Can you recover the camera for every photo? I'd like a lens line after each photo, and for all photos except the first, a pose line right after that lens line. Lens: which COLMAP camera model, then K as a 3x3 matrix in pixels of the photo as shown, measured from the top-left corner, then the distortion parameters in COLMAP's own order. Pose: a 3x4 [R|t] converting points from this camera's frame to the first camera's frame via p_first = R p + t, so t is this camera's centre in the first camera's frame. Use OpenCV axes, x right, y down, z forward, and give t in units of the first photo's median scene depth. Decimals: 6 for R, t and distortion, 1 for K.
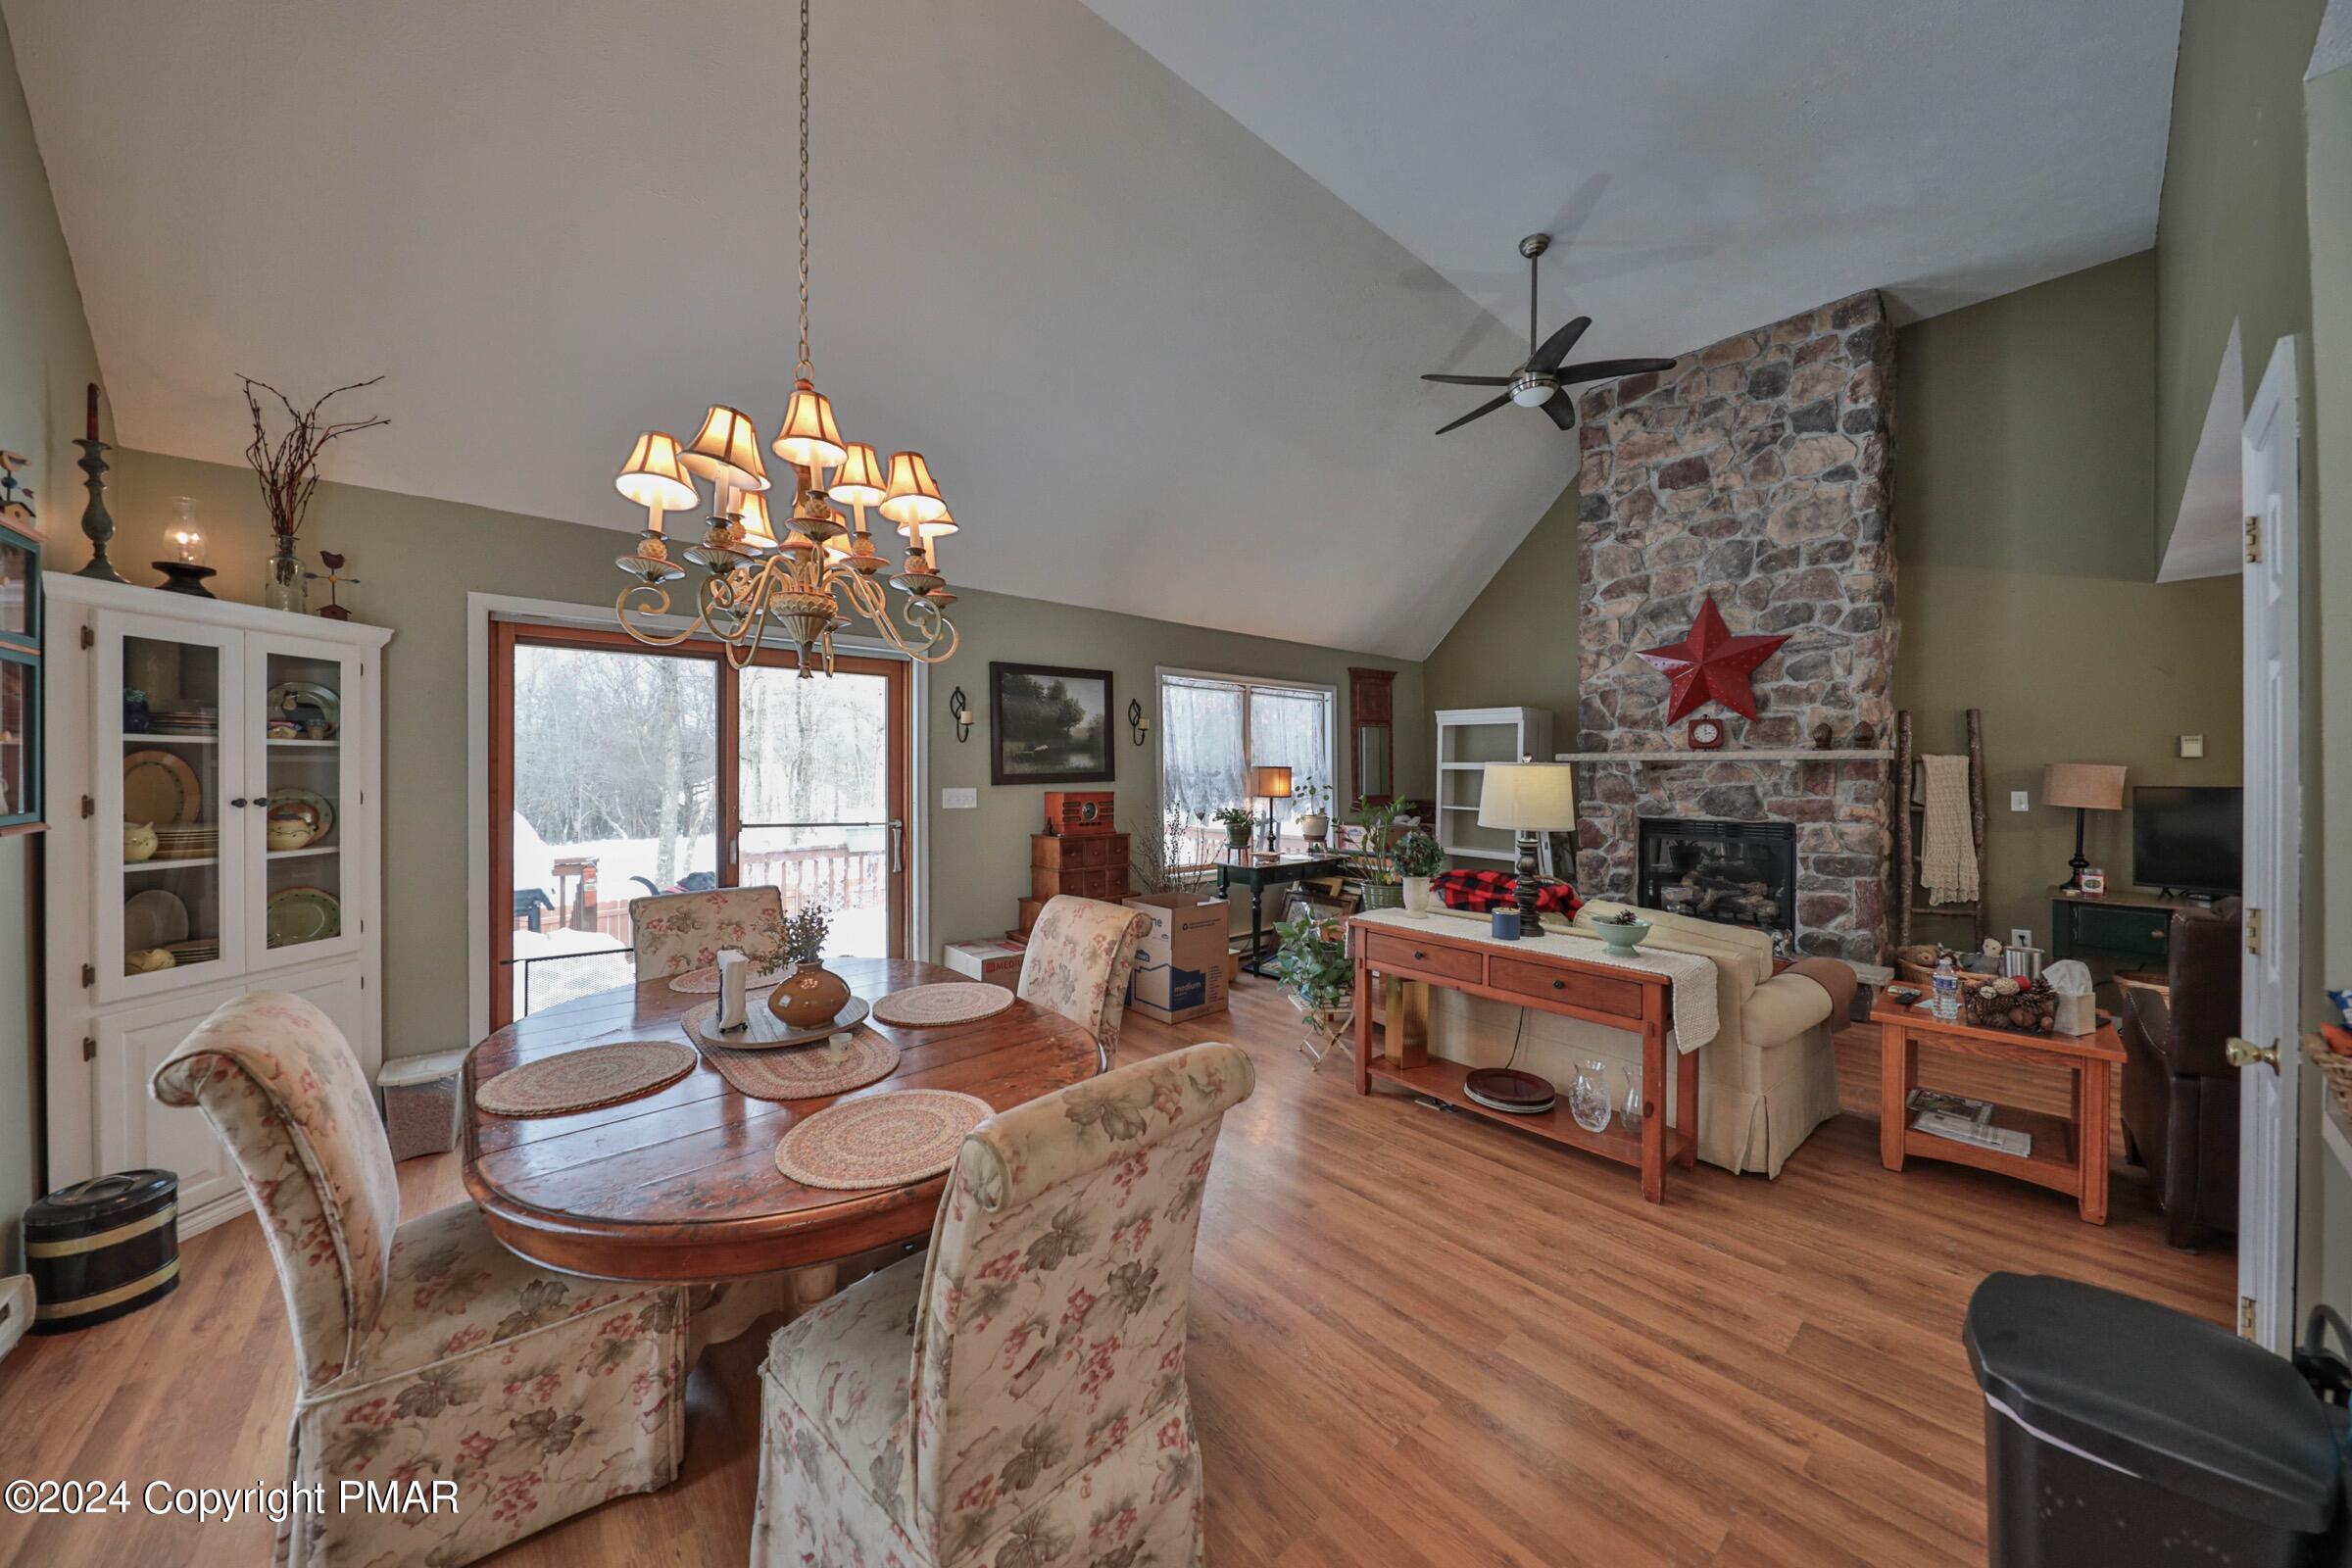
lens RADIAL K [[798.9, 0, 1175.3], [0, 798.9, 775.6], [0, 0, 1]] dist [0.000258, -0.003724]
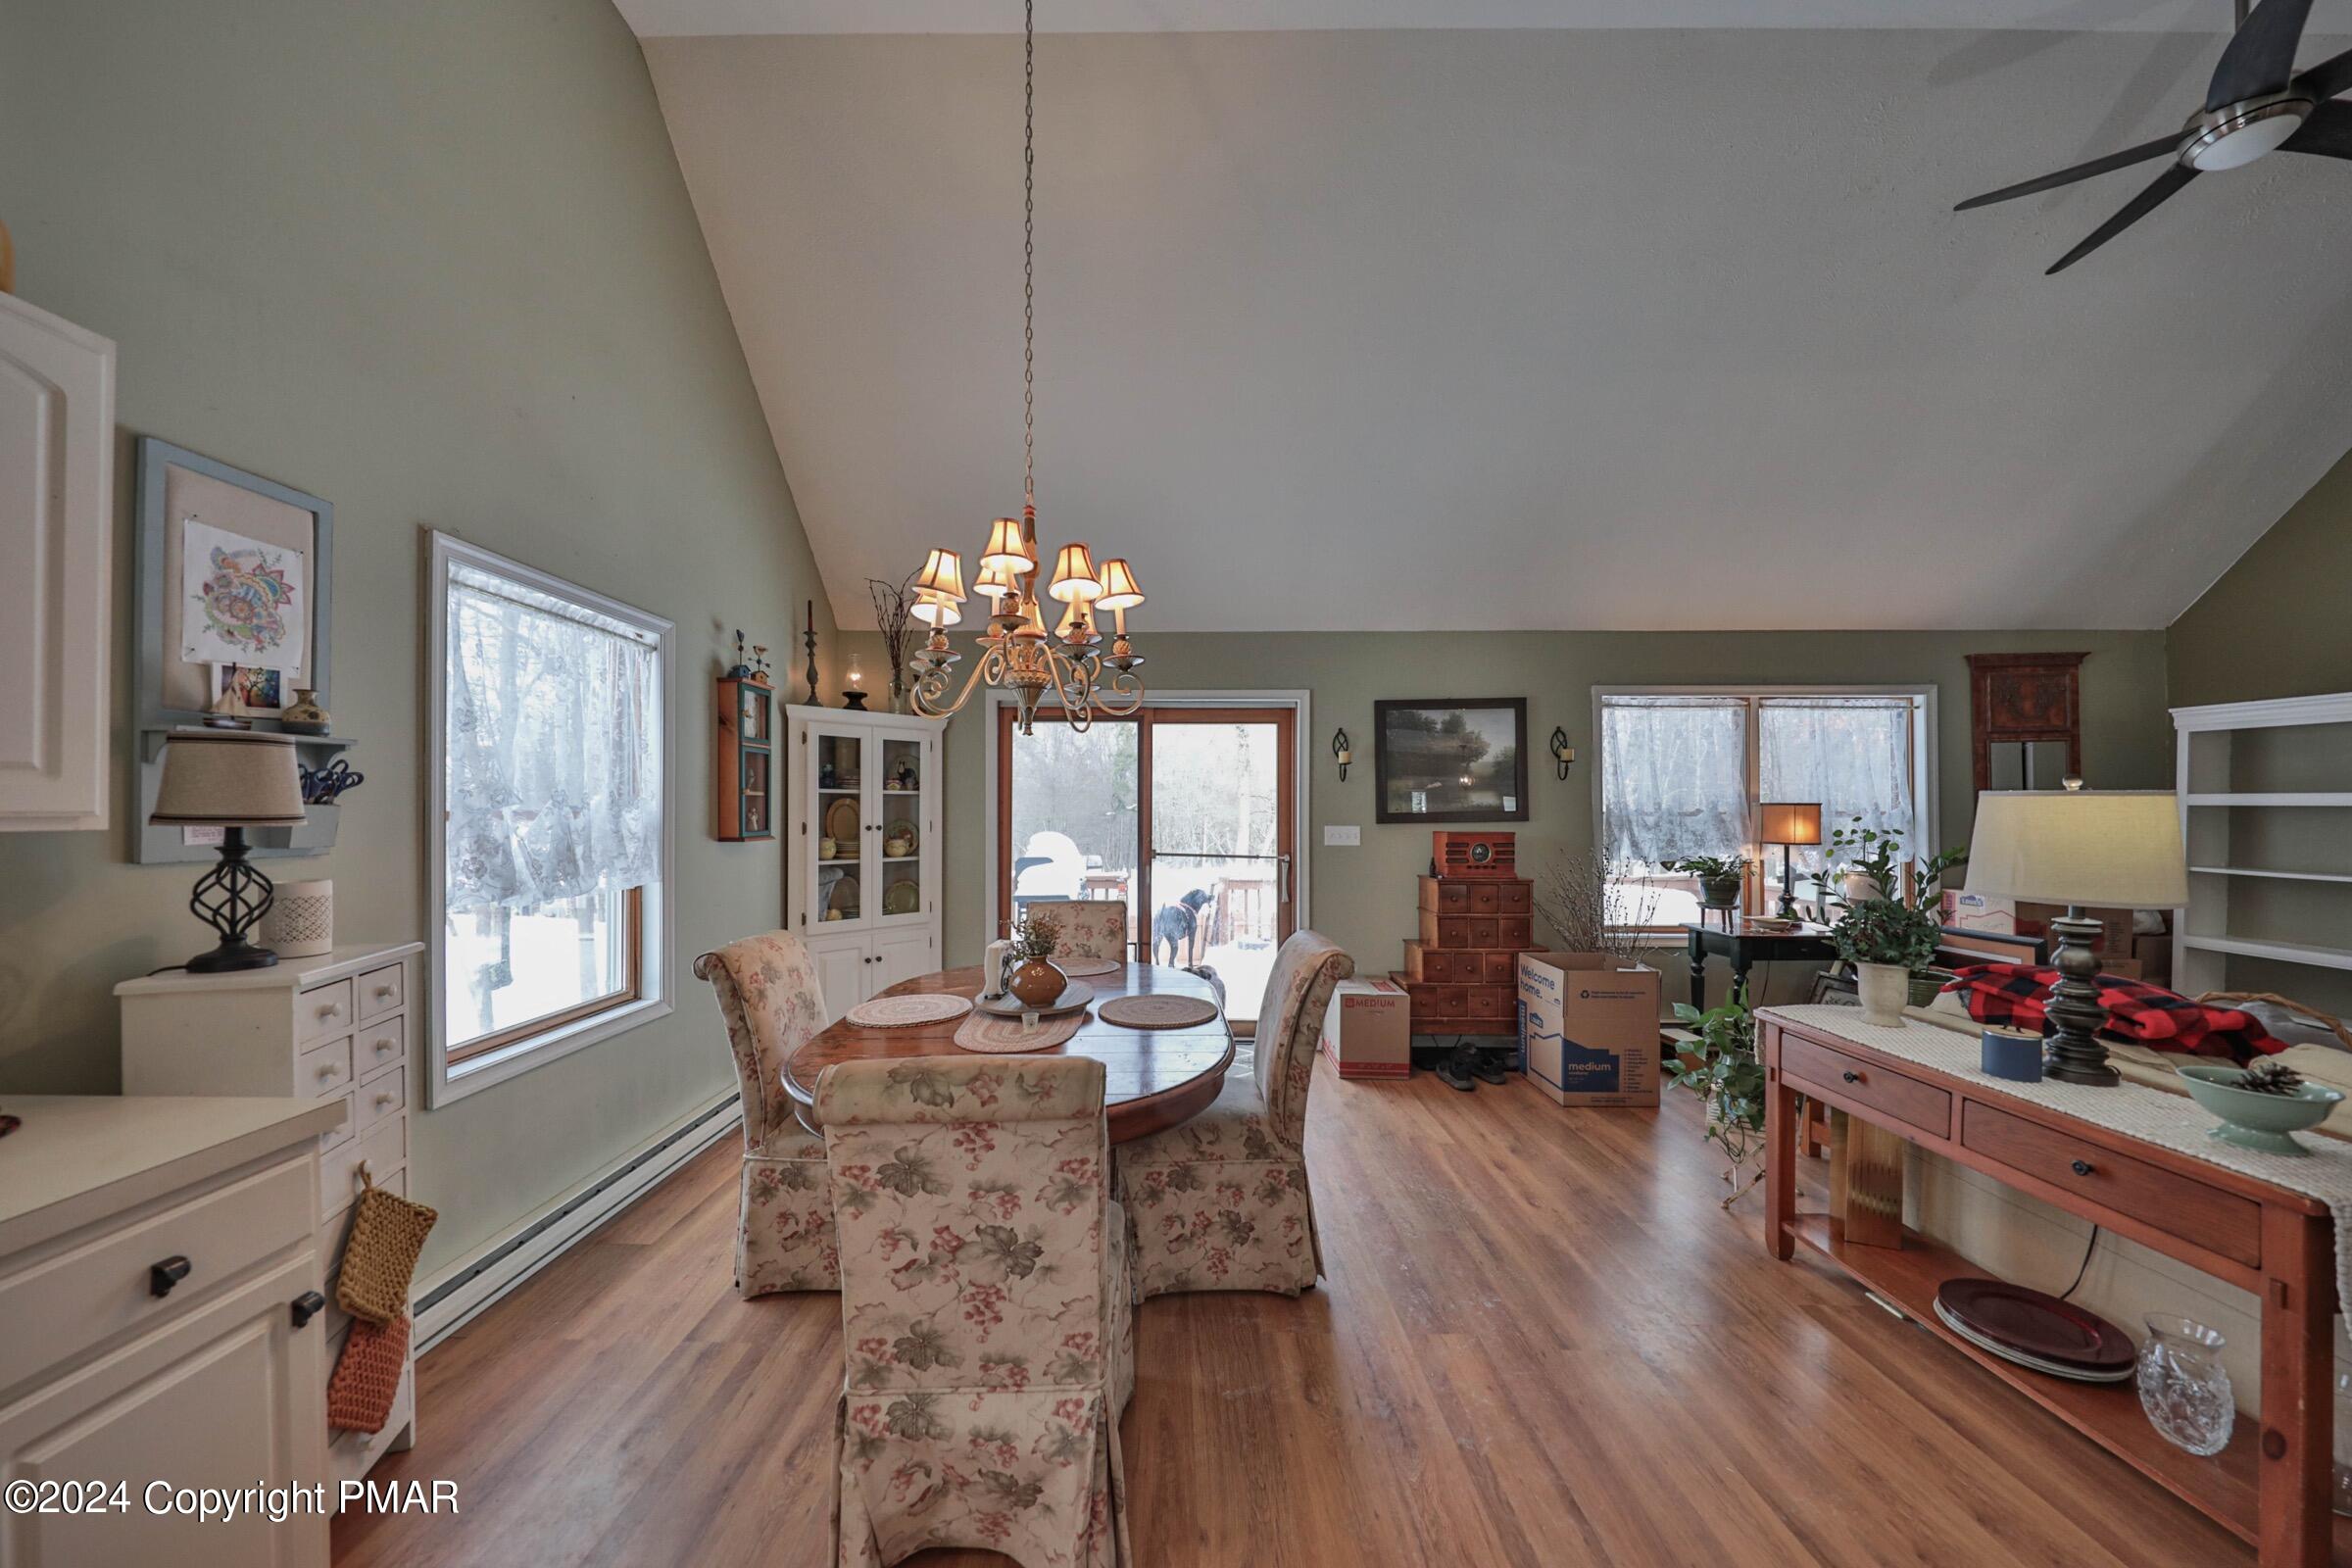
lens RADIAL K [[790.9, 0, 1142.0], [0, 790.9, 810.5], [0, 0, 1]] dist [-0.000145, -0.003201]
pose [[0.742182, -0.002236, -0.670194, 0.199394], [-0.003553, 0.999967, -0.007270, 0.003422], [0.670189, 0.007777, 0.742150, 0.061963]]
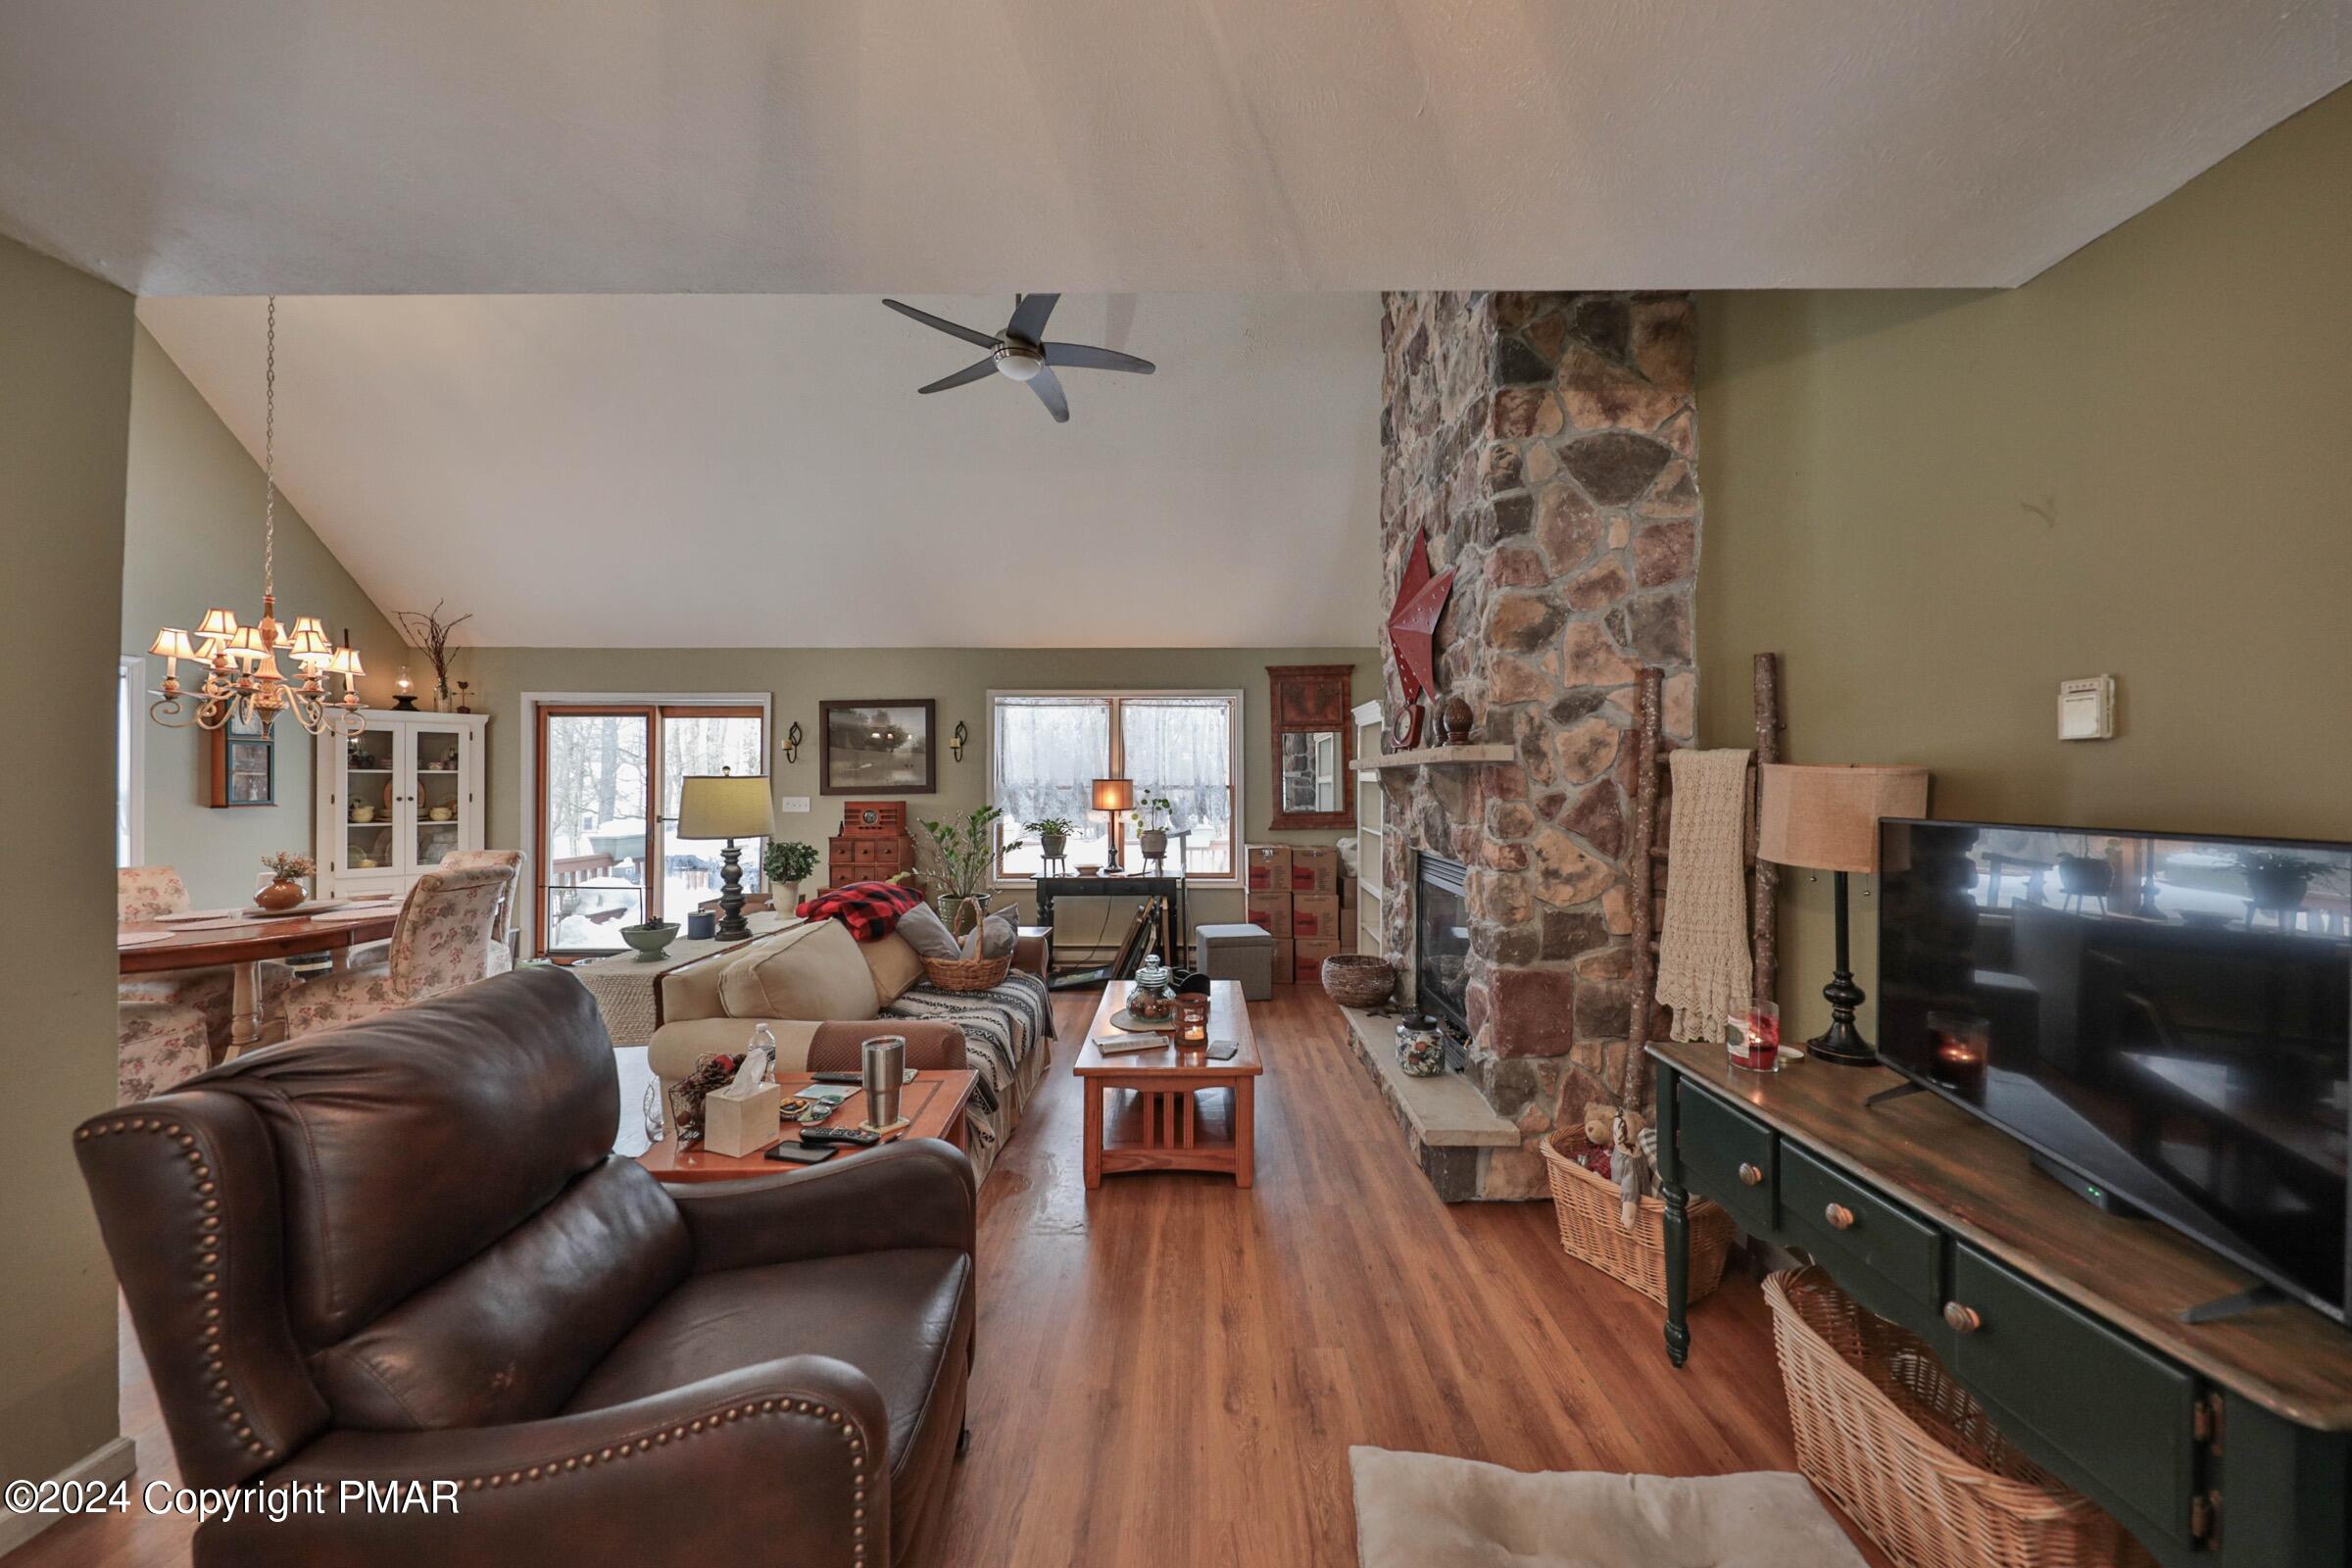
lens RADIAL K [[798.5, 0, 1198.7], [0, 798.5, 780.8], [0, 0, 1]] dist [0.000028, -0.003601]
pose [[0.751982, -0.004909, -0.659165, 1.009444], [-0.002513, 0.999944, -0.010314, 0.000065], [0.659179, 0.009413, 0.751927, 0.390471]]
